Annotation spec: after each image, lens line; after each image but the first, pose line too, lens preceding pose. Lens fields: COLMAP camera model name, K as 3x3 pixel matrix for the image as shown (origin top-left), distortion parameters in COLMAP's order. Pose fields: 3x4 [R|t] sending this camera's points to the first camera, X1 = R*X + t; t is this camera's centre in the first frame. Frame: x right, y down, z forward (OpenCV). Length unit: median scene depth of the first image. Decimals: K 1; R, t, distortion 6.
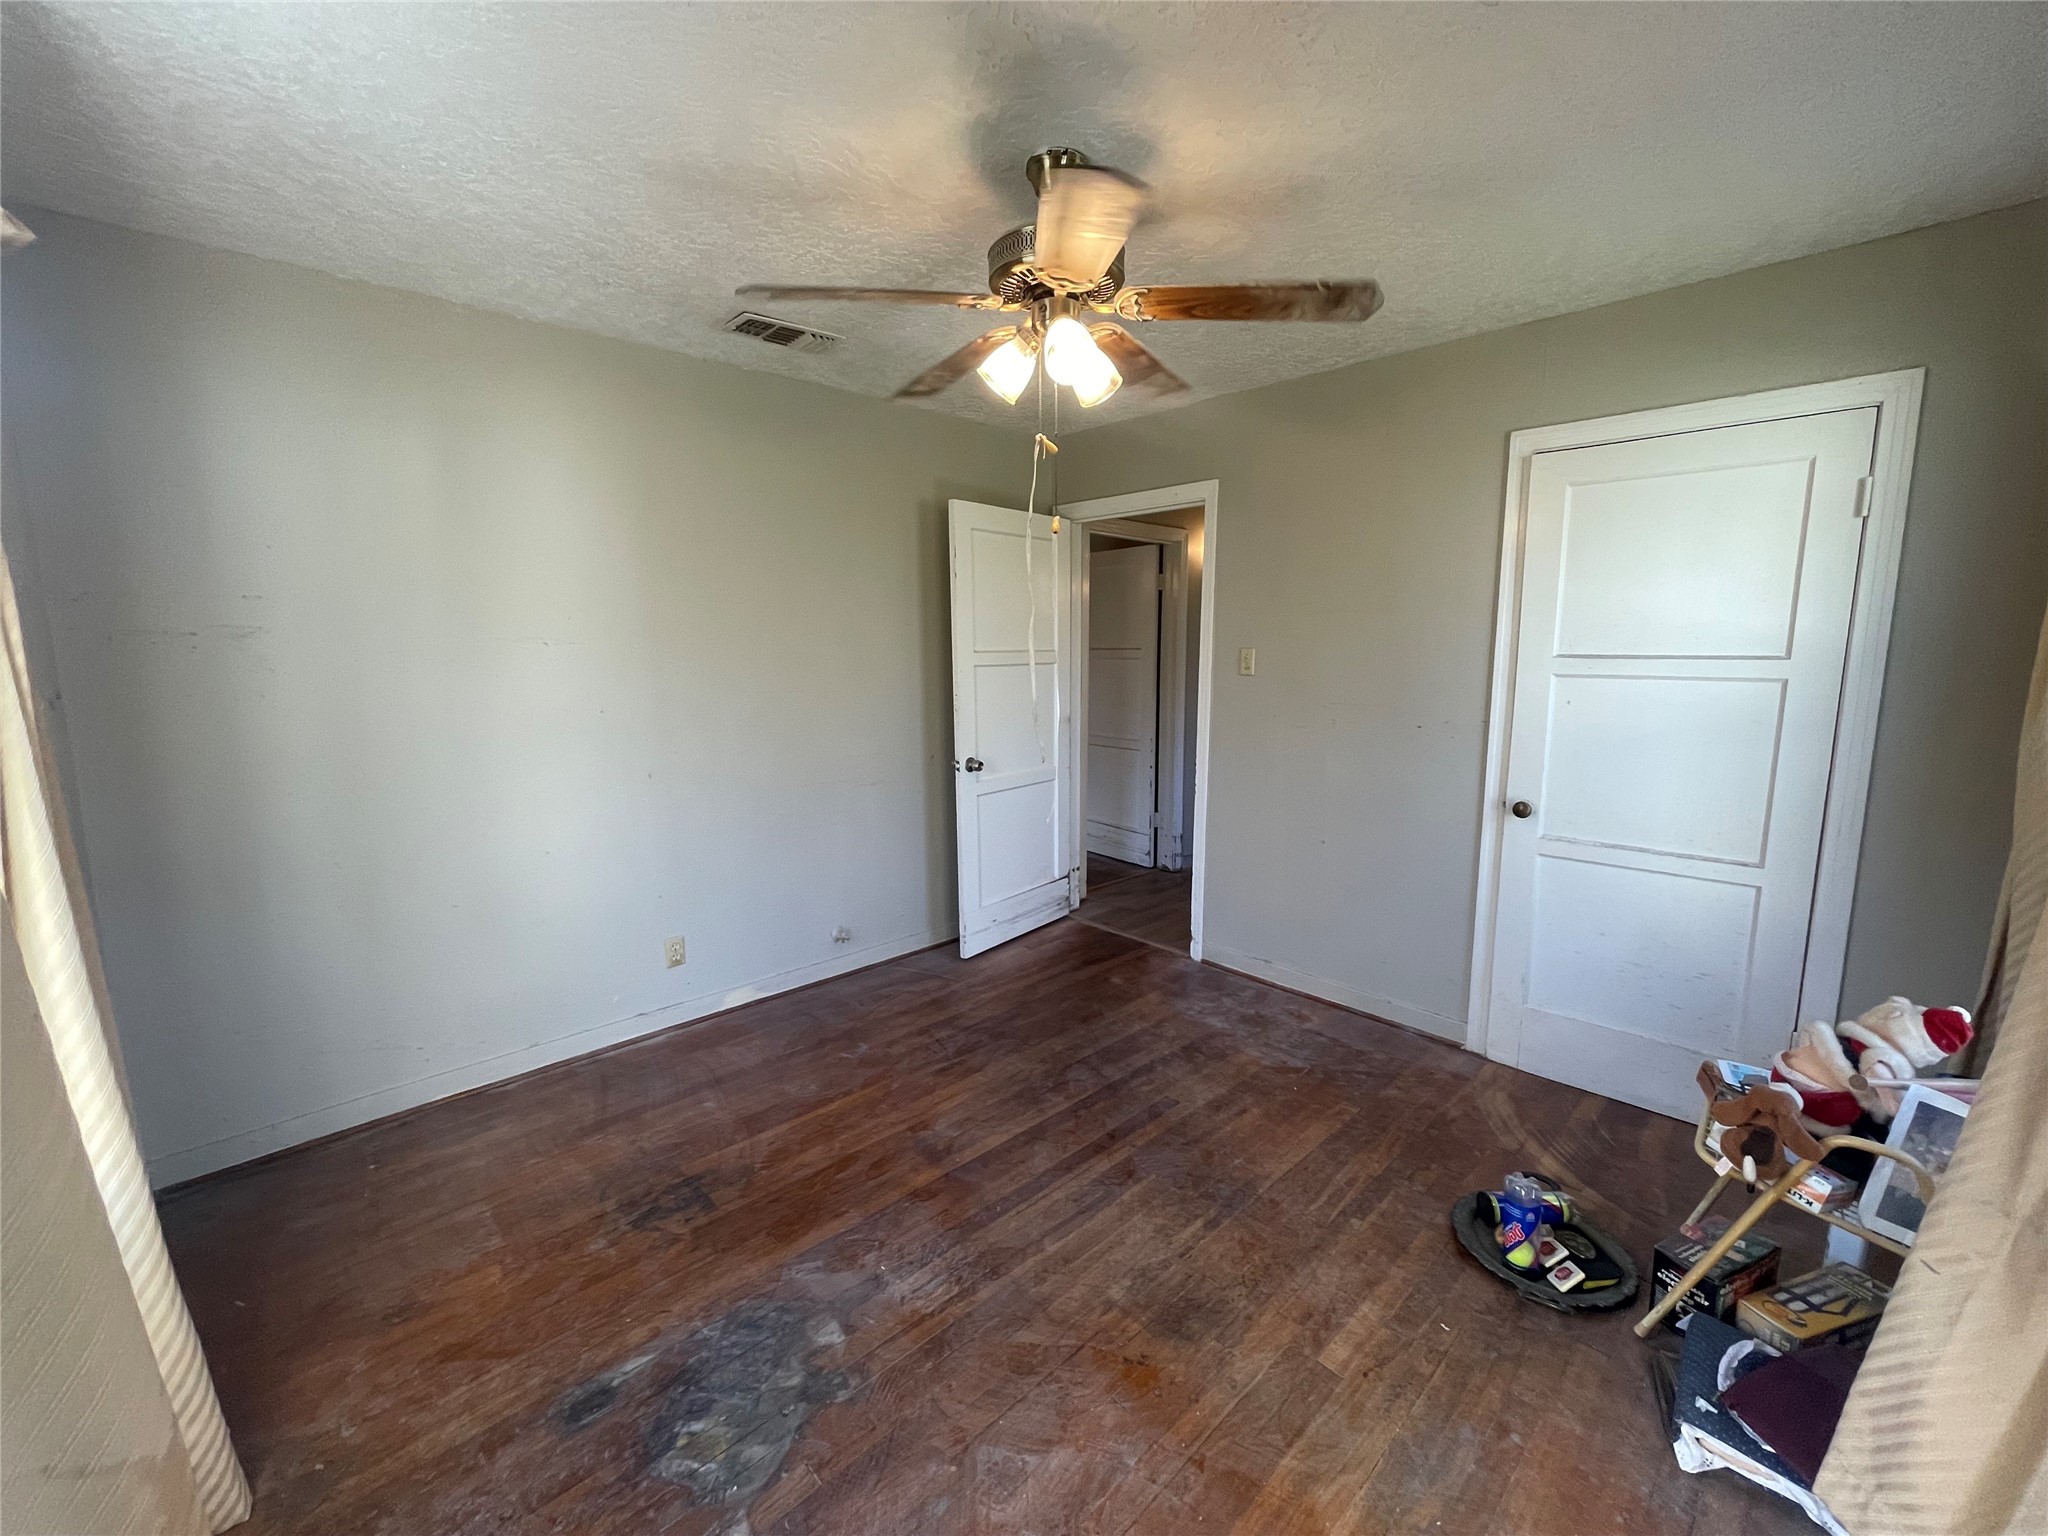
lens RADIAL K [[827.2, 0, 1026.4], [0, 827.2, 770.9], [0, 0, 1]] dist [-0.000979, 0.000061]
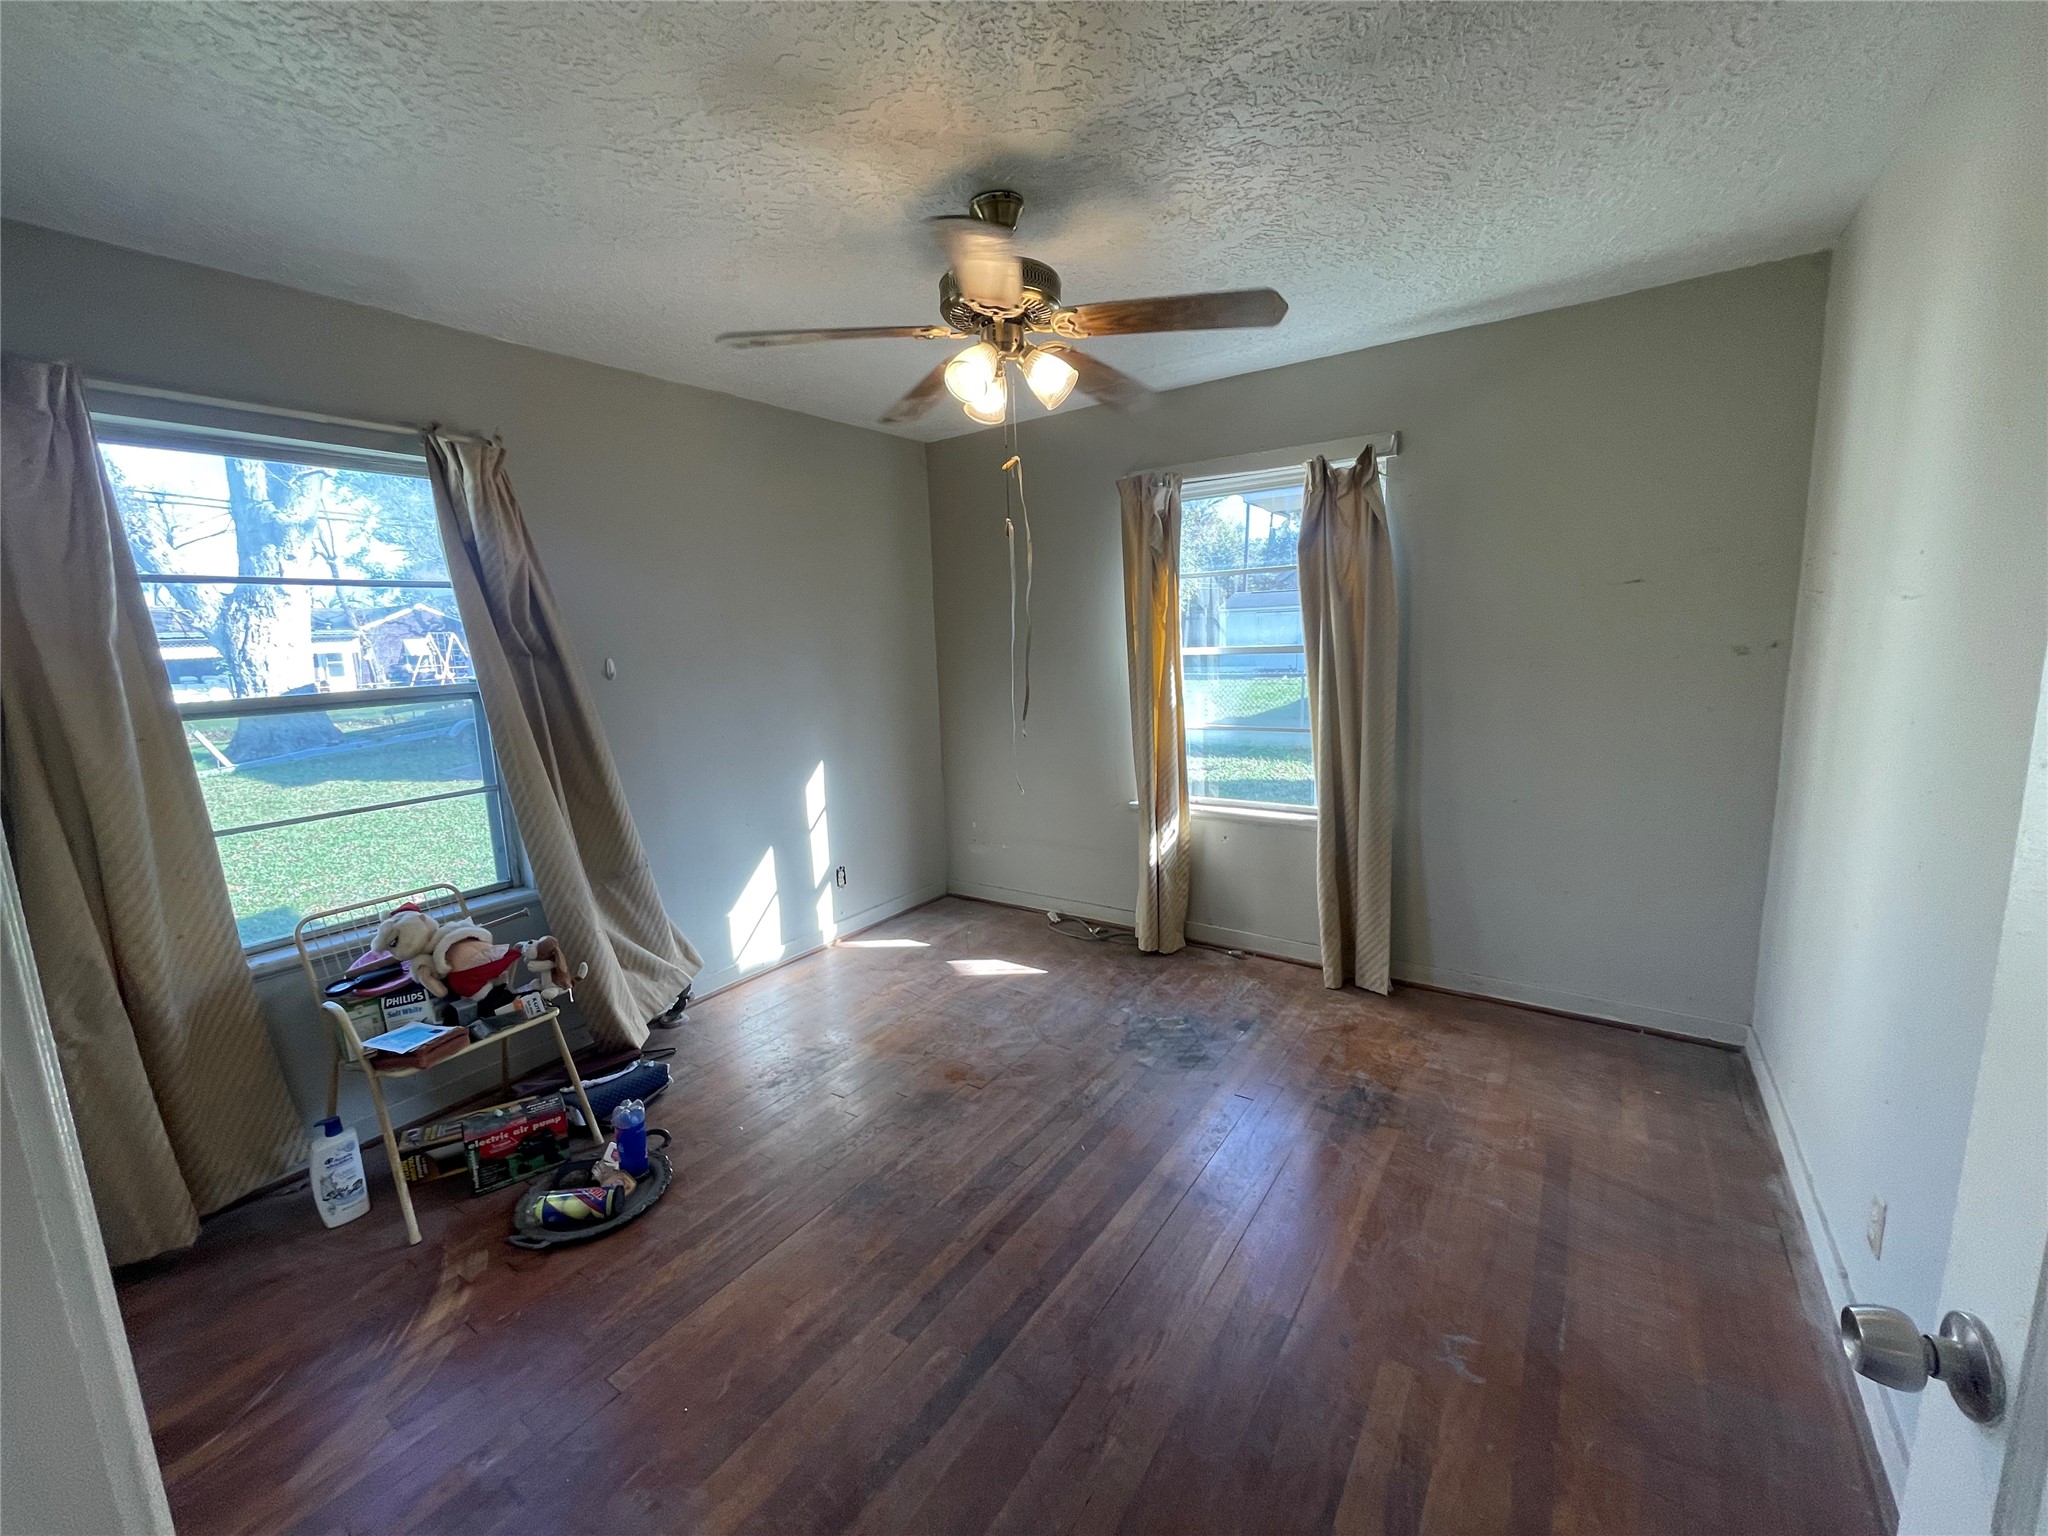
lens RADIAL K [[827.2, 0, 1024.6], [0, 827.2, 767.8], [0, 0, 1]] dist [-0.000979, 0.000061]
pose [[-0.977917, 0.068029, -0.197610, 0.207030], [0.004203, 0.951749, 0.306849, -0.264160], [0.208950, 0.299242, -0.931018, 1.713427]]
